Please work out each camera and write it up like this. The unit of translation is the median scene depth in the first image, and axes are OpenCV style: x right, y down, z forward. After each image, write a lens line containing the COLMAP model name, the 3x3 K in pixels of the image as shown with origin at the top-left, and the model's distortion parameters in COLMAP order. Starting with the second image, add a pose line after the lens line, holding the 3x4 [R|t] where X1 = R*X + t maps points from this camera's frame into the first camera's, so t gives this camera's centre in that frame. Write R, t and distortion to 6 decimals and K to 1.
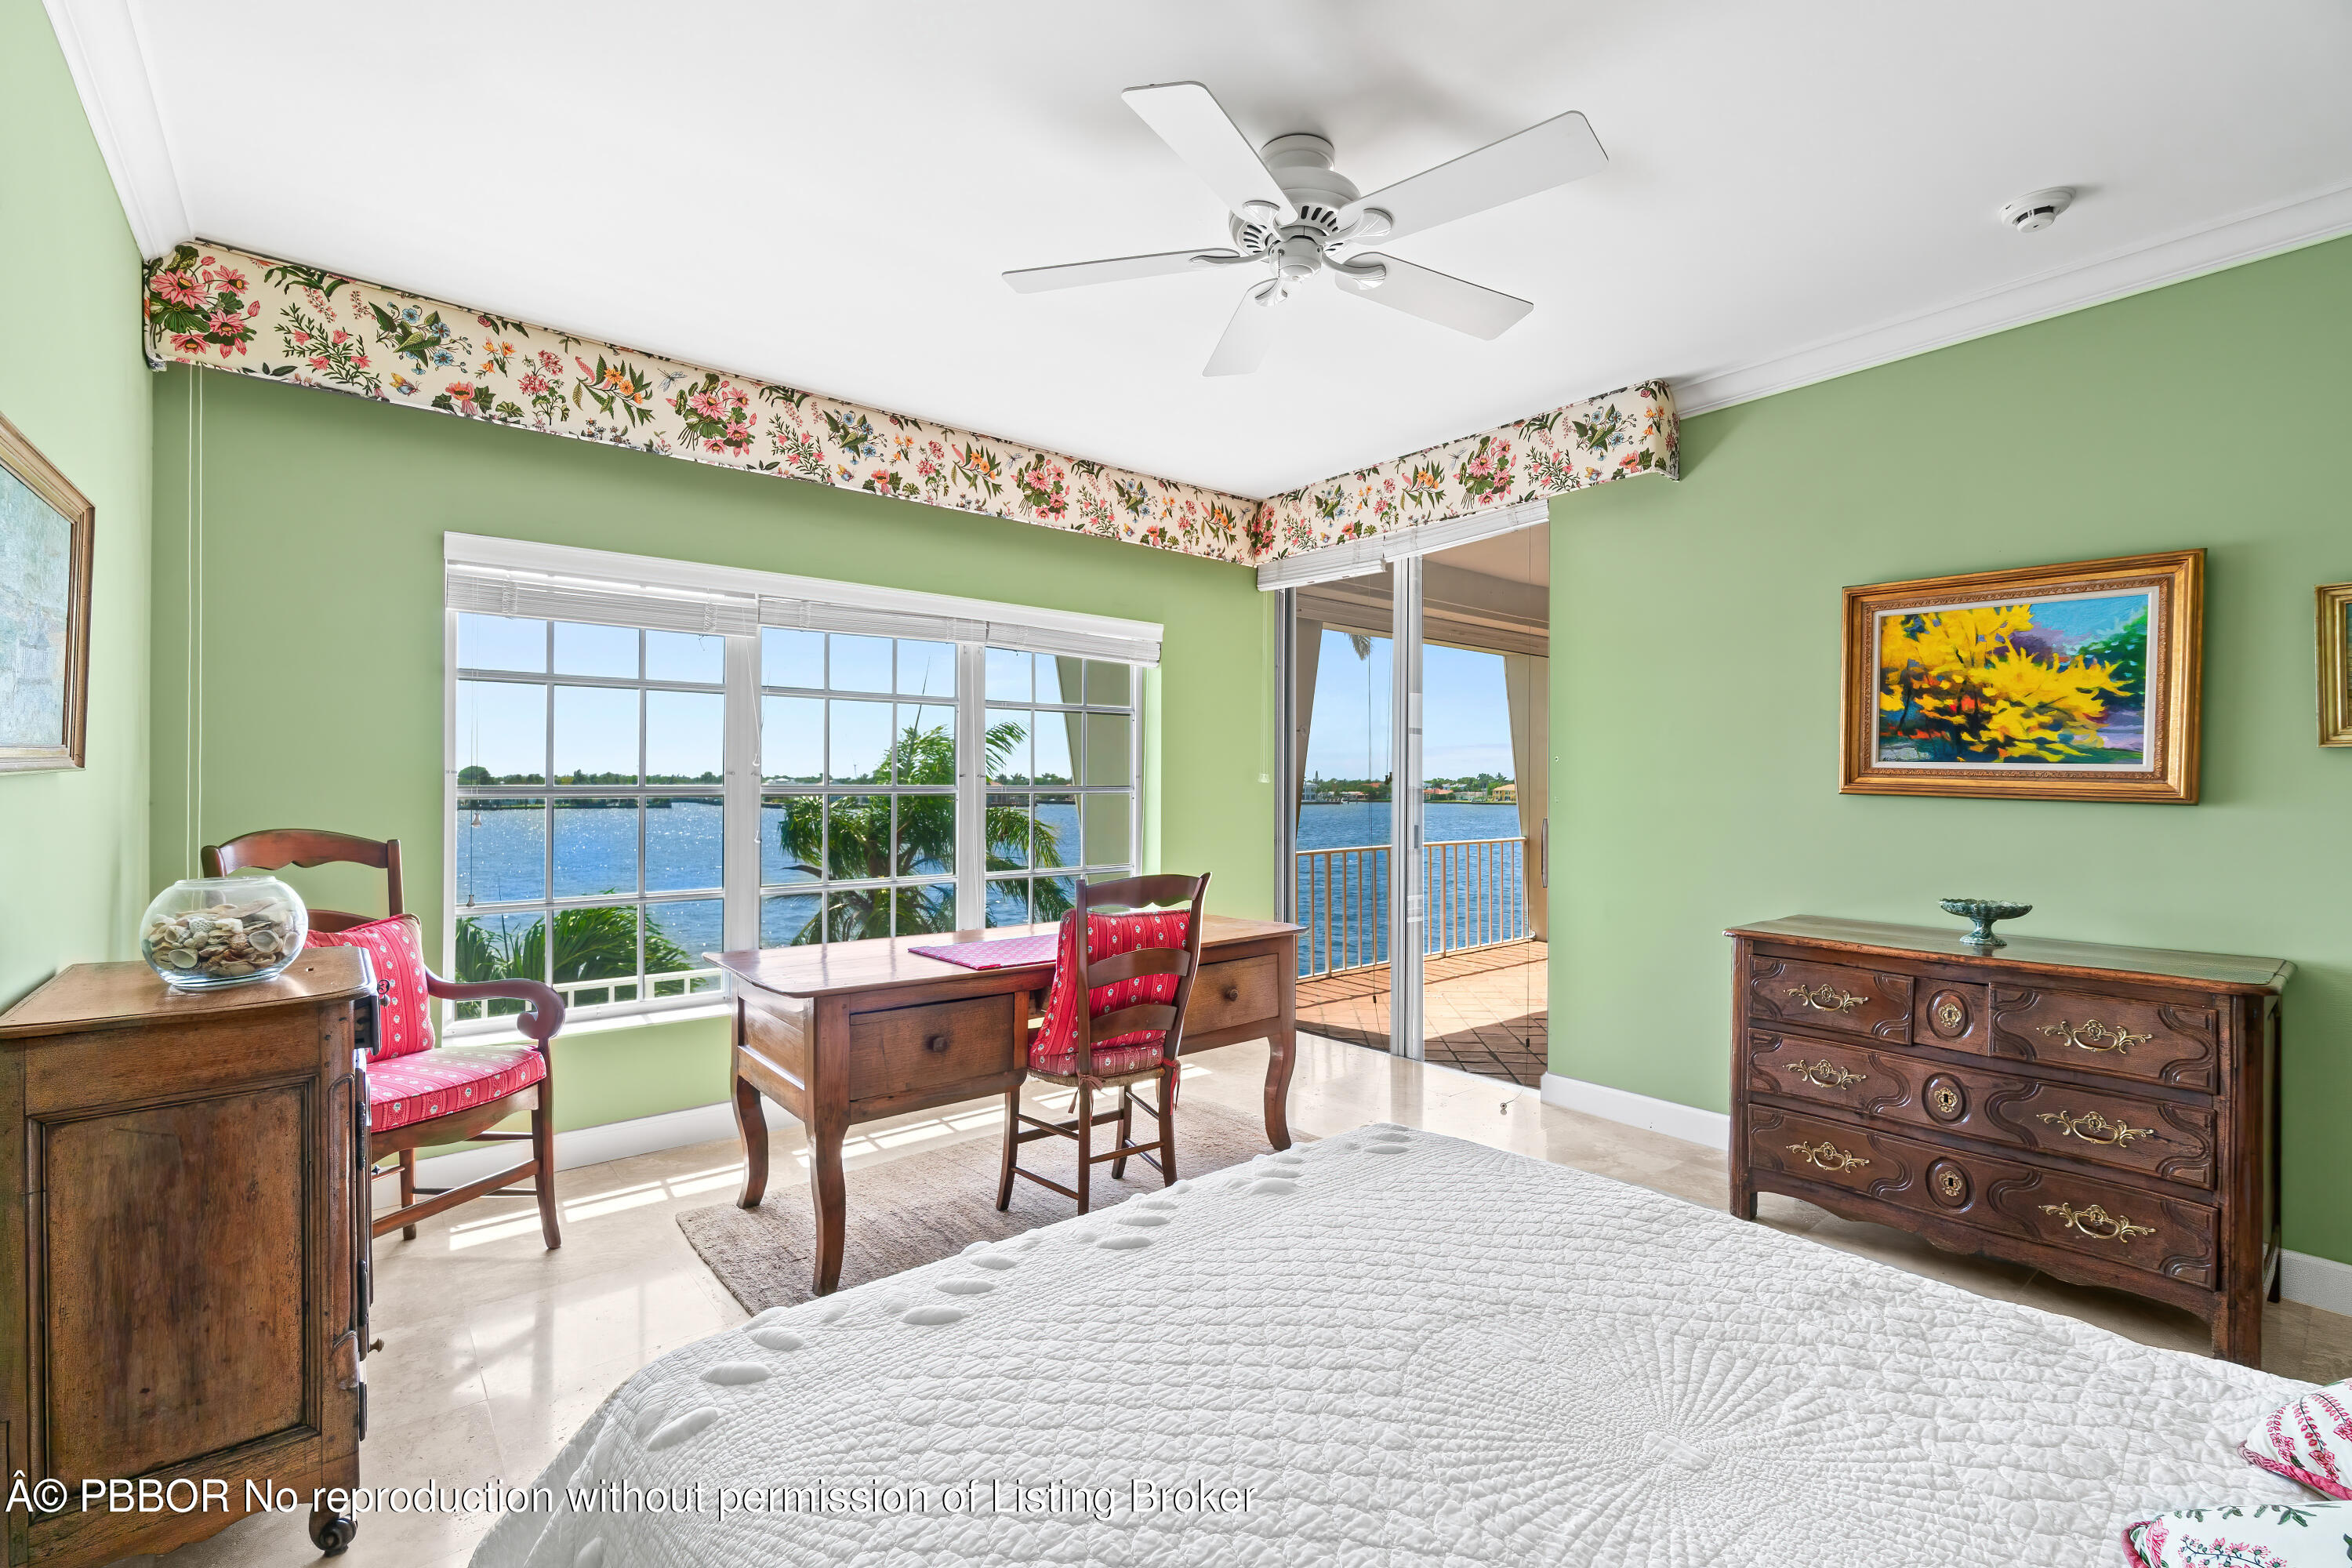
lens RADIAL K [[1007.0, 0, 1176.0], [0, 1007.0, 784.0], [0, 0, 1]] dist [0.003854, 0.000012]
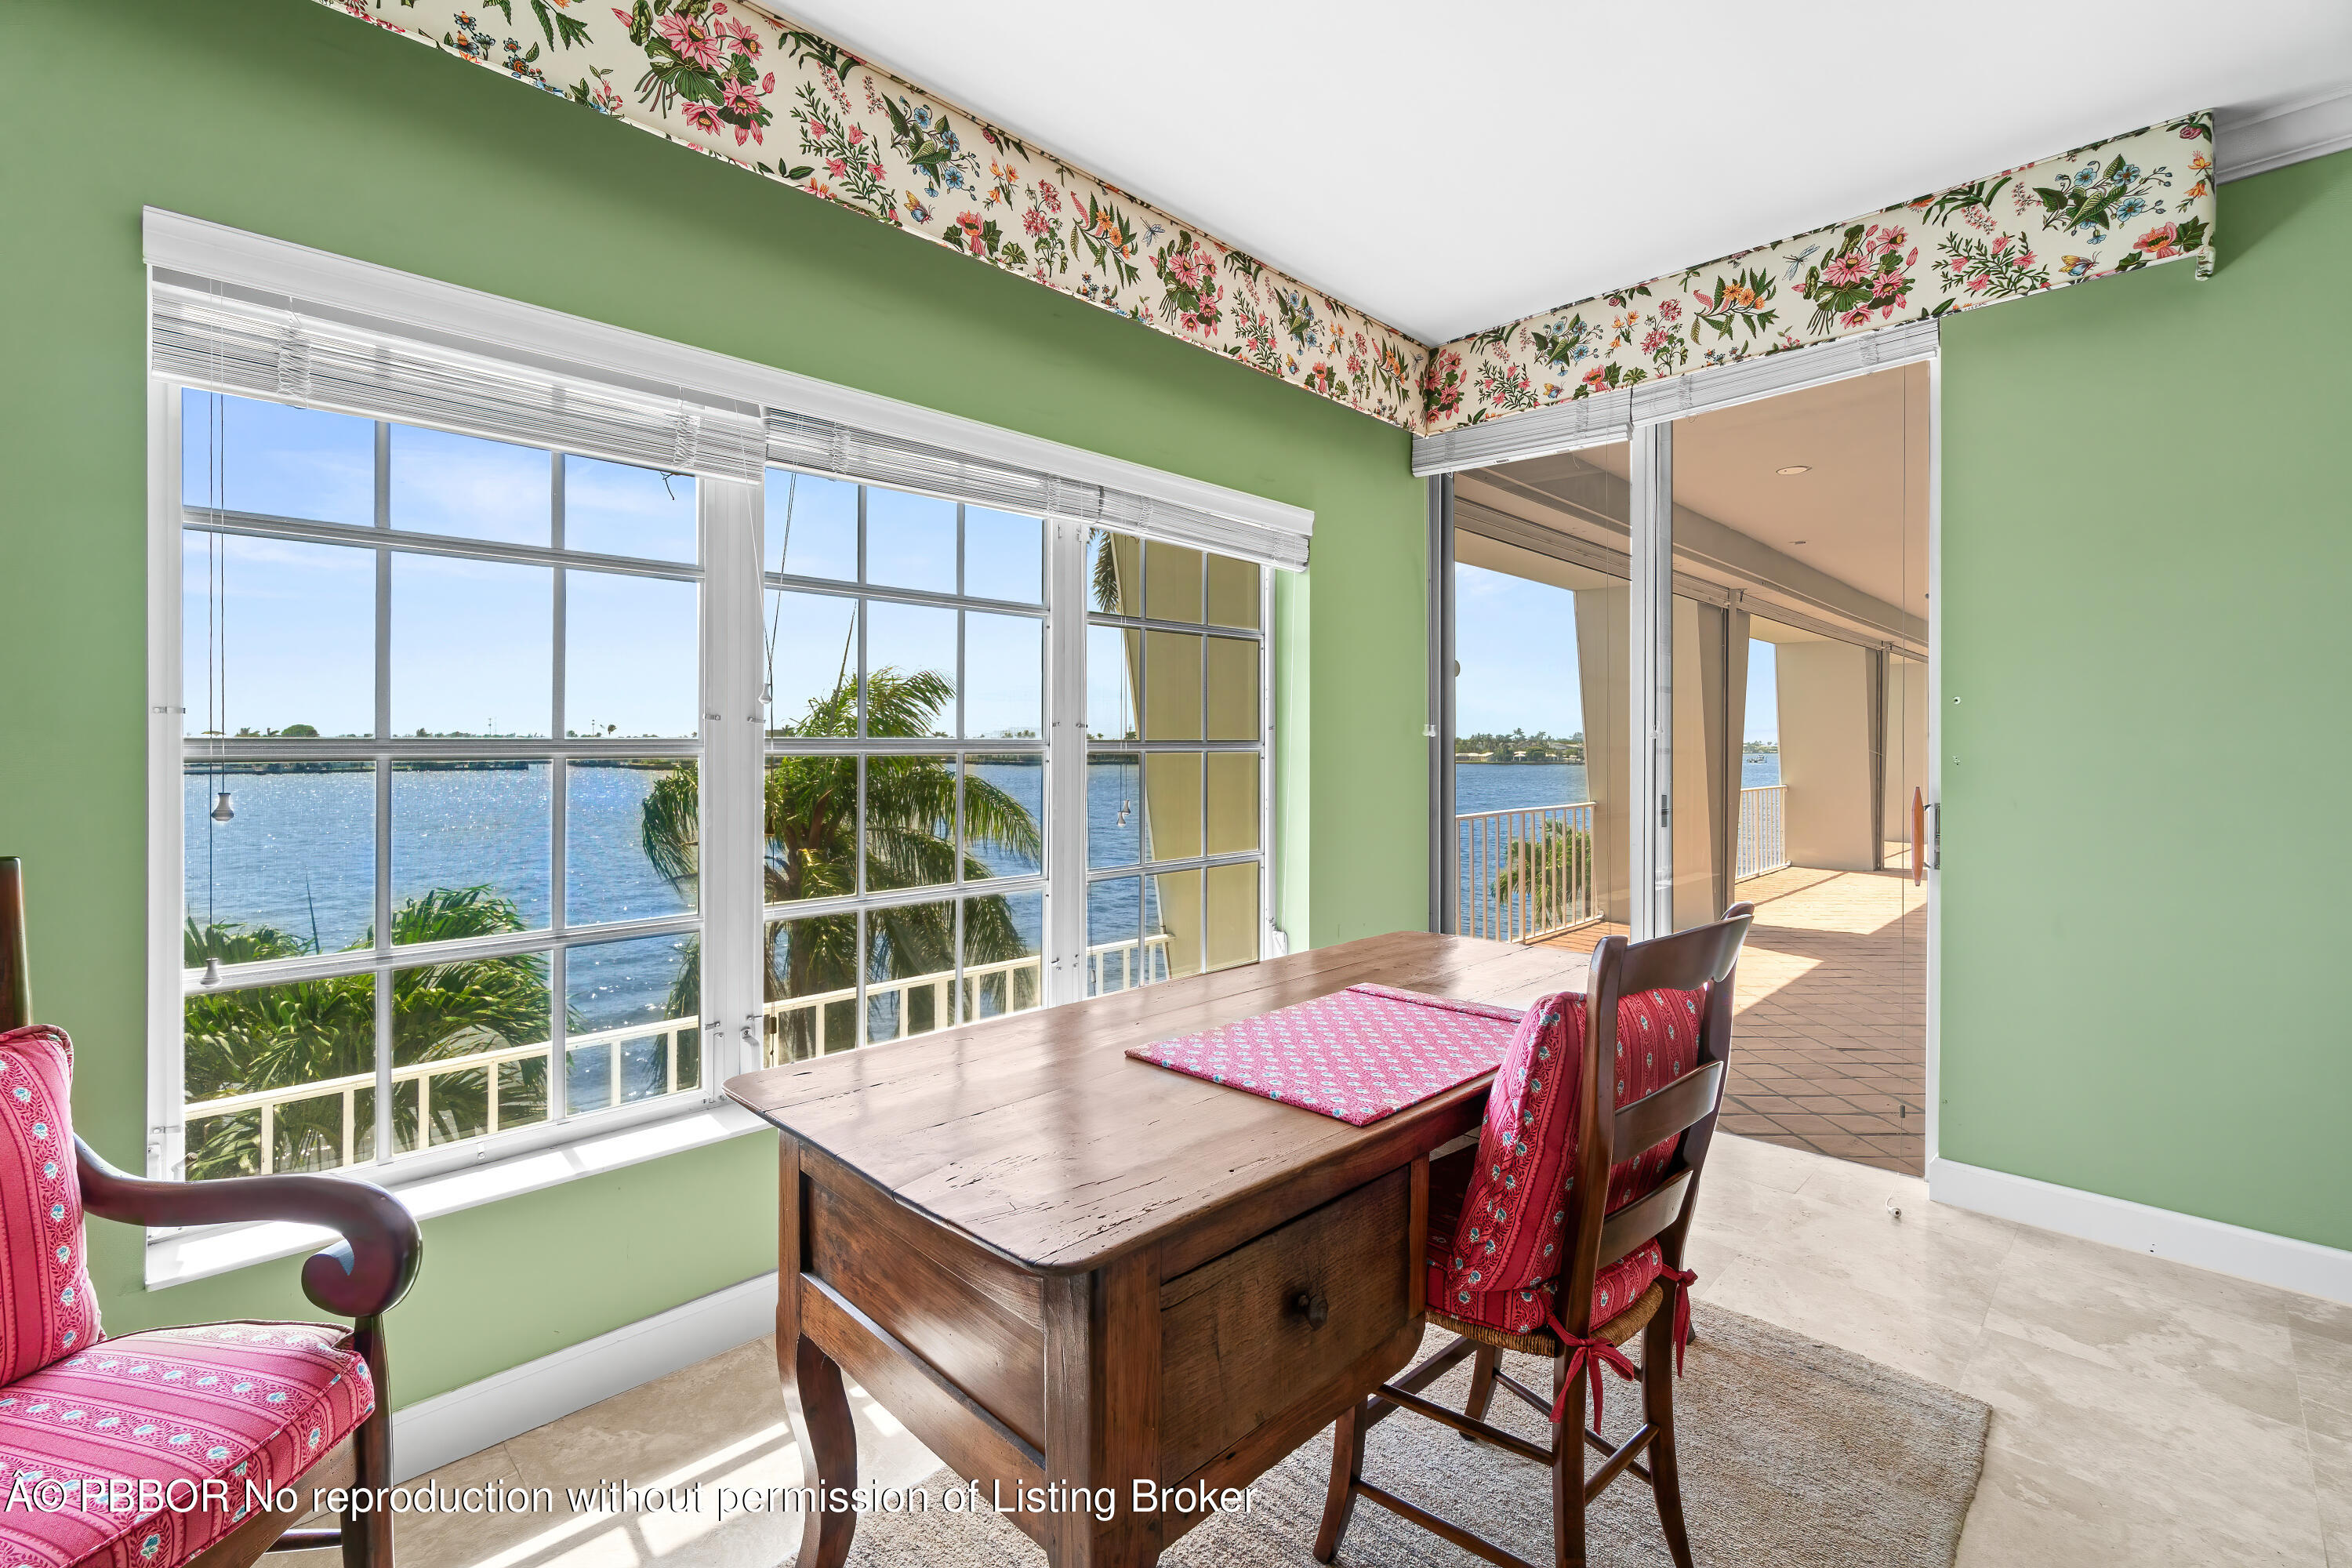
lens RADIAL K [[1022.5, 0, 1173.0], [0, 1022.5, 748.4], [0, 0, 1]] dist [-0.000793, 0.001223]
pose [[0.994896, -0.001702, 0.100895, -0.218686], [0.001122, 0.999983, 0.005806, 0.003383], [-0.100904, -0.005663, 0.994880, 0.353922]]
